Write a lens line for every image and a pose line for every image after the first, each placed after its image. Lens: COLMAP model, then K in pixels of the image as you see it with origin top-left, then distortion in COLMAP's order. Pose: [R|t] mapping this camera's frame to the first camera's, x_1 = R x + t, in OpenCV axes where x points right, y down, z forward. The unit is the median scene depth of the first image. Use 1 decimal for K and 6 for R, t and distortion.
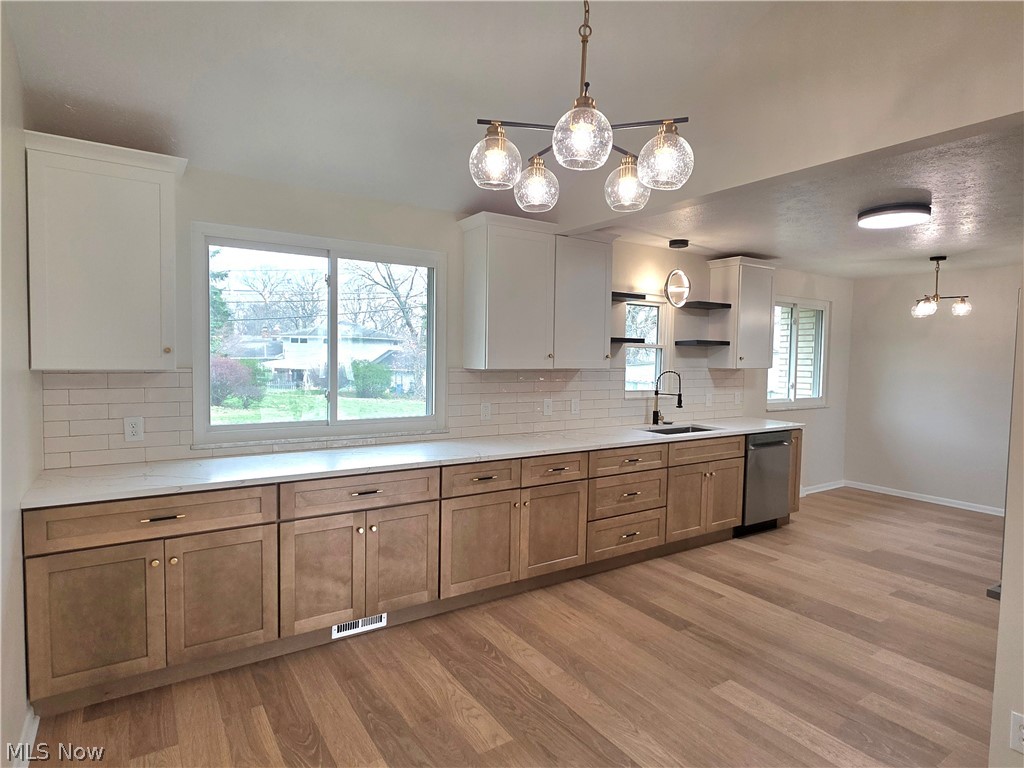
lens RADIAL K [[573.0, 0, 512.0], [0, 573.0, 384.0], [0, 0, 1]] dist [0.001865, 0.001823]
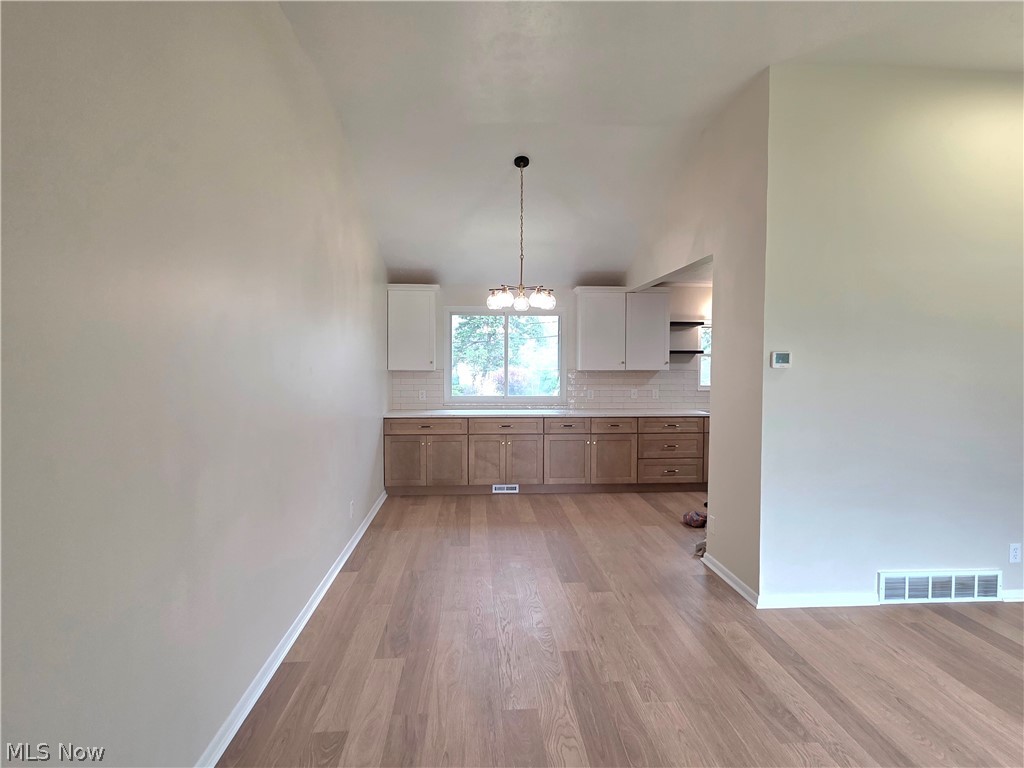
lens RADIAL K [[573.0, 0, 512.0], [0, 573.0, 384.0], [0, 0, 1]] dist [0.001865, 0.001823]
pose [[0.868838, 0.006199, -0.495057, 0.664168], [-0.015364, 0.999778, -0.014446, 0.047716], [0.494857, 0.020157, 0.868740, -0.696056]]
